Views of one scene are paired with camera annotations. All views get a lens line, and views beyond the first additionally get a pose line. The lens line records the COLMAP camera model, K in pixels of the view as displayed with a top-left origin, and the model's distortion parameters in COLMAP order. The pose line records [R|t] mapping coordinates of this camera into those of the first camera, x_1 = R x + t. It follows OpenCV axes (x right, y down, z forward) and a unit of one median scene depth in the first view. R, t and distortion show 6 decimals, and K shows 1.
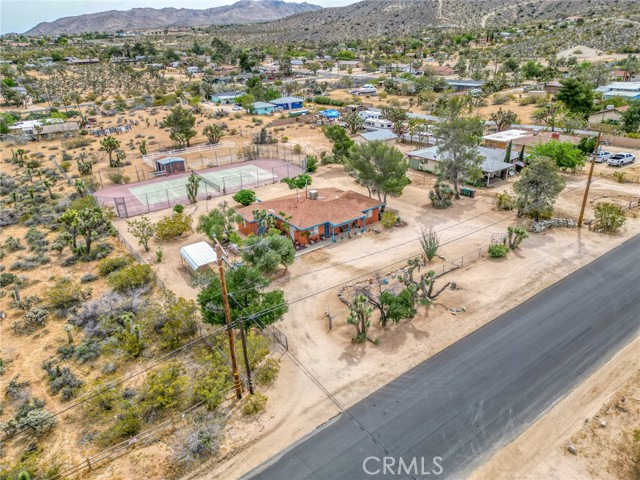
lens RADIAL K [[442.5, 0, 320.0], [0, 442.5, 240.0], [0, 0, 1]] dist [0.070390, -0.057488]
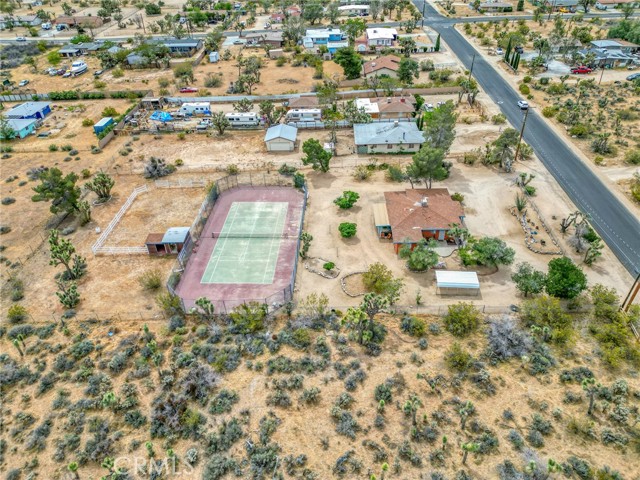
lens RADIAL K [[442.5, 0, 320.0], [0, 442.5, 240.0], [0, 0, 1]] dist [0.070390, -0.057488]
pose [[0.613186, -0.454548, 0.646057, -1.205258], [0.342507, 0.889968, 0.301076, -0.555353], [-0.711823, 0.036664, 0.701401, 0.326272]]
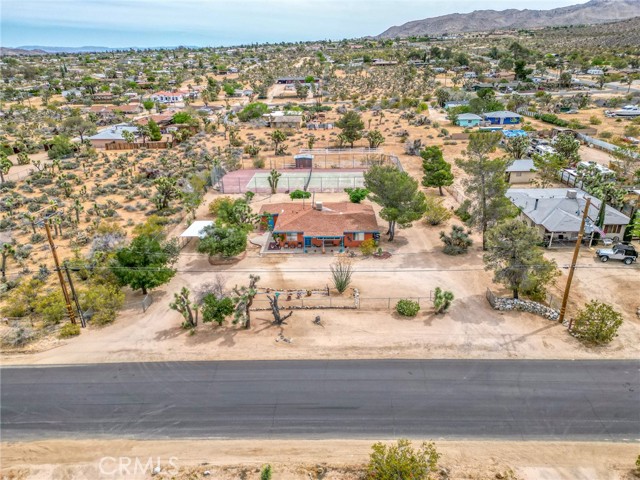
lens RADIAL K [[442.5, 0, 320.0], [0, 442.5, 240.0], [0, 0, 1]] dist [0.070390, -0.057488]
pose [[0.795744, 0.260400, -0.546794, 0.640072], [-0.262576, 0.961916, 0.075969, -0.114410], [0.545752, 0.083123, 0.833814, 0.144089]]
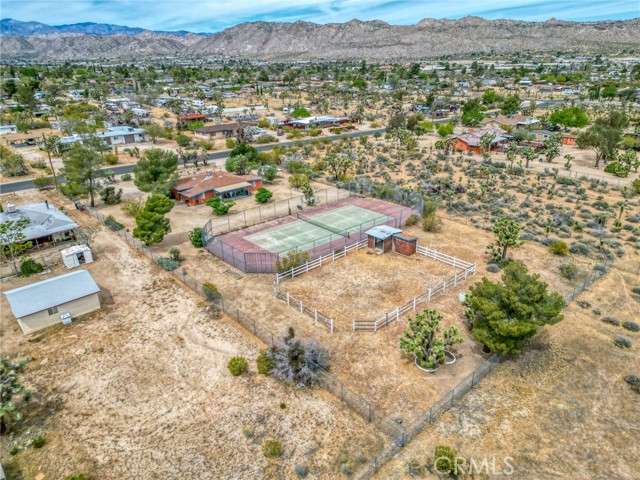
lens RADIAL K [[442.5, 0, 320.0], [0, 442.5, 240.0], [0, 0, 1]] dist [0.070390, -0.057488]
pose [[-0.993553, 0.083542, -0.076642, -0.274246], [-0.000358, 0.673704, 0.739001, -1.213274], [0.113372, 0.734264, -0.669330, 2.496571]]
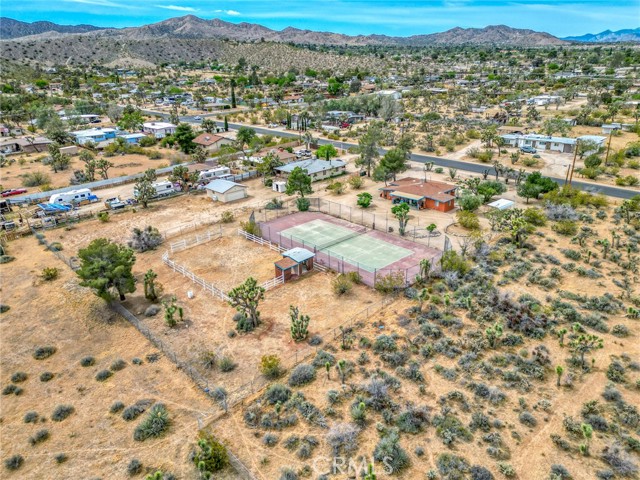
lens RADIAL K [[442.5, 0, 320.0], [0, 442.5, 240.0], [0, 0, 1]] dist [0.070390, -0.057488]
pose [[-0.137625, -0.349616, 0.926730, -1.779162], [0.440080, 0.816626, 0.373433, -0.799296], [-0.887349, 0.459229, 0.041471, 1.522429]]
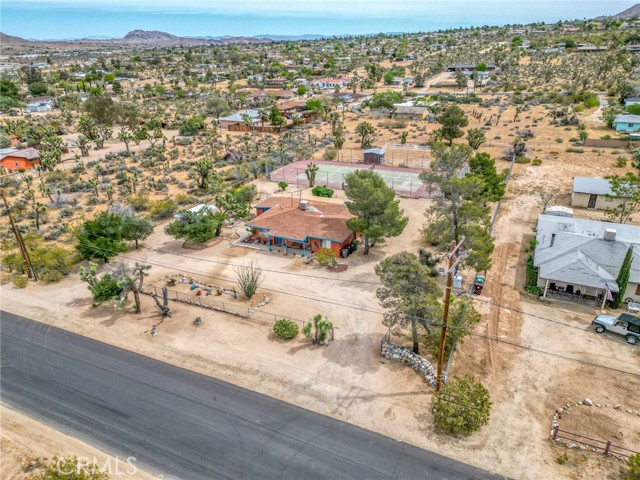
lens RADIAL K [[442.5, 0, 320.0], [0, 442.5, 240.0], [0, 0, 1]] dist [0.070390, -0.057488]
pose [[0.487308, 0.382245, -0.785124, 0.899692], [-0.357579, 0.907614, 0.219940, -0.289486], [0.796661, 0.173565, 0.578971, 0.506663]]
